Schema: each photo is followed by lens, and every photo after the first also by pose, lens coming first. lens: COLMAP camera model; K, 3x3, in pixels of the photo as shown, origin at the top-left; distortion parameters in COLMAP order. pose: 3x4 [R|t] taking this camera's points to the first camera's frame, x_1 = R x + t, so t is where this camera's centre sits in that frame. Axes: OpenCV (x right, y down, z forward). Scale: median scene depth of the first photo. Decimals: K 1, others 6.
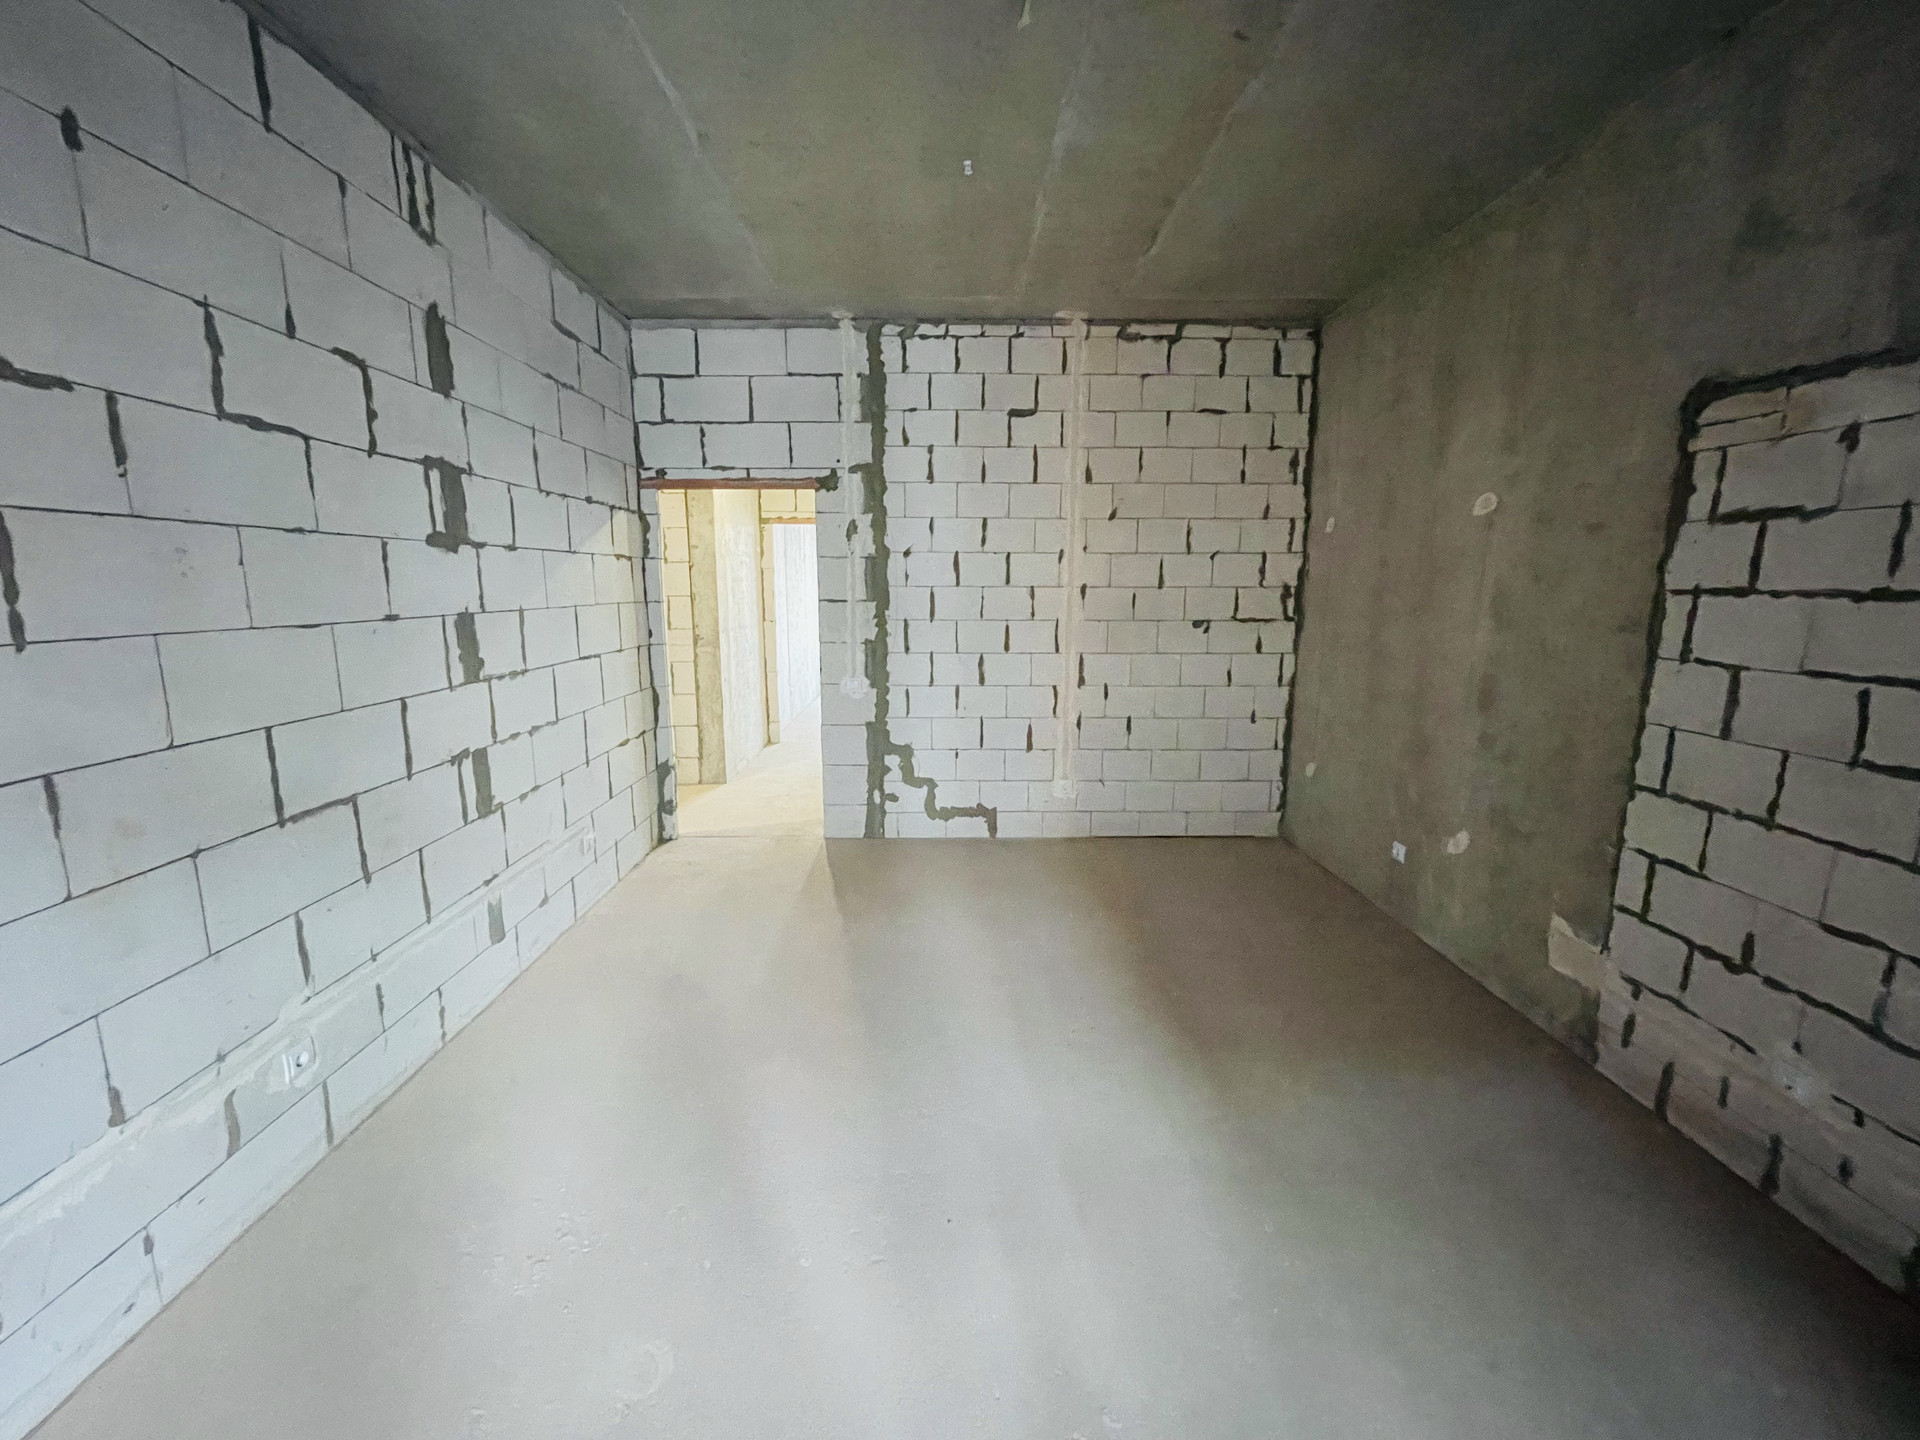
lens RADIAL K [[777.1, 0, 945.3], [0, 777.1, 720.6], [0, 0, 1]] dist [-0.004410, -0.000331]
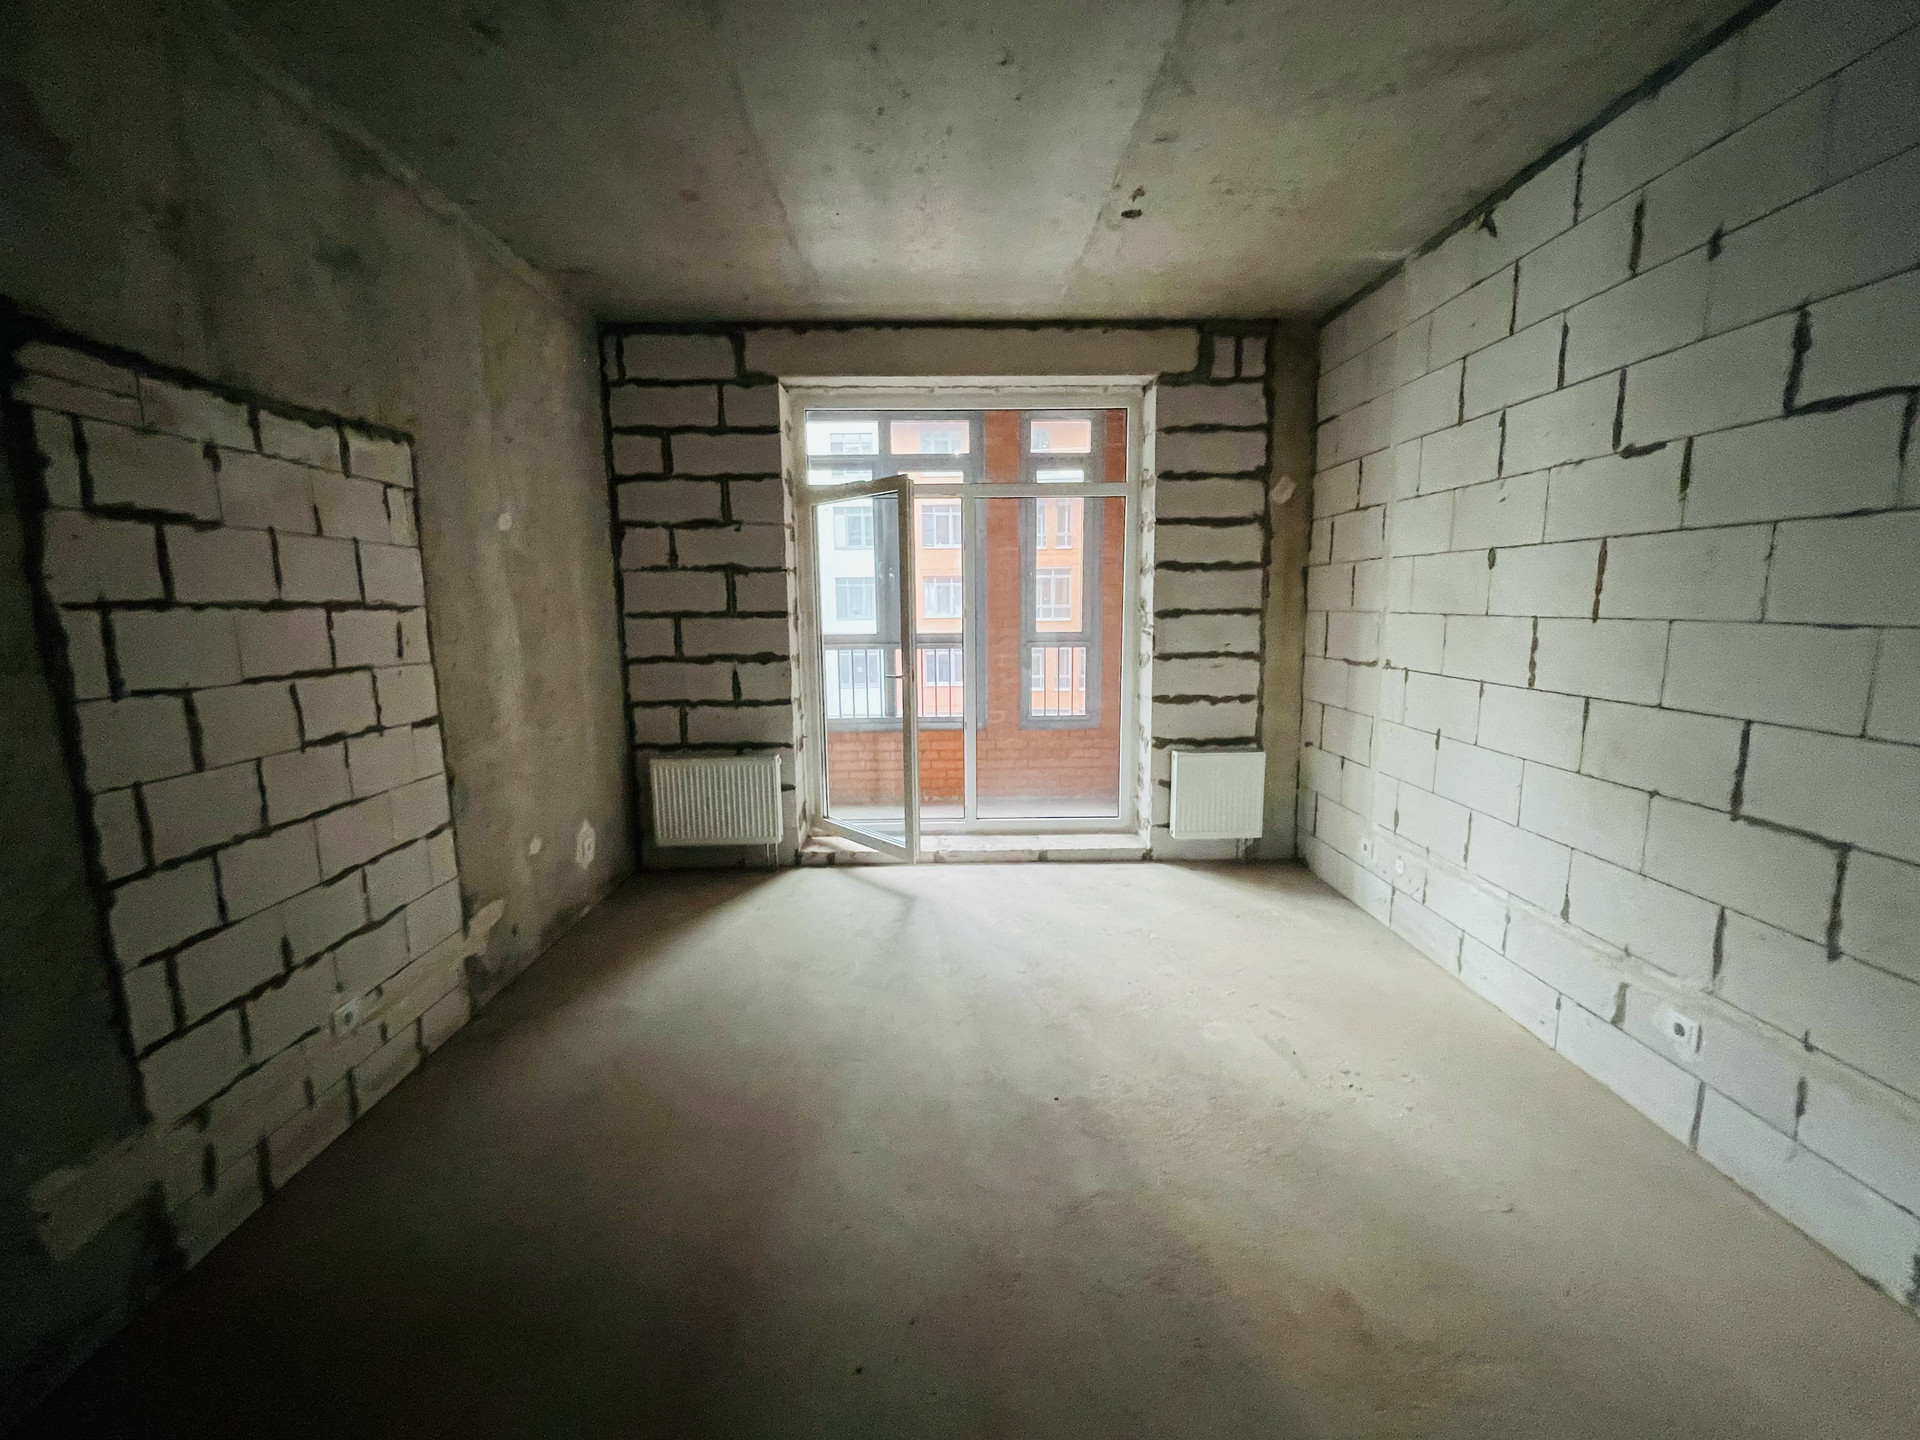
lens RADIAL K [[777.1, 0, 948.4], [0, 777.1, 717.2], [0, 0, 1]] dist [-0.004410, -0.000331]
pose [[-0.999935, 0.011376, 0.000937, 0.156317], [0.011087, 0.948427, 0.316801, -0.303773], [0.002715, 0.316791, -0.948492, 1.817850]]
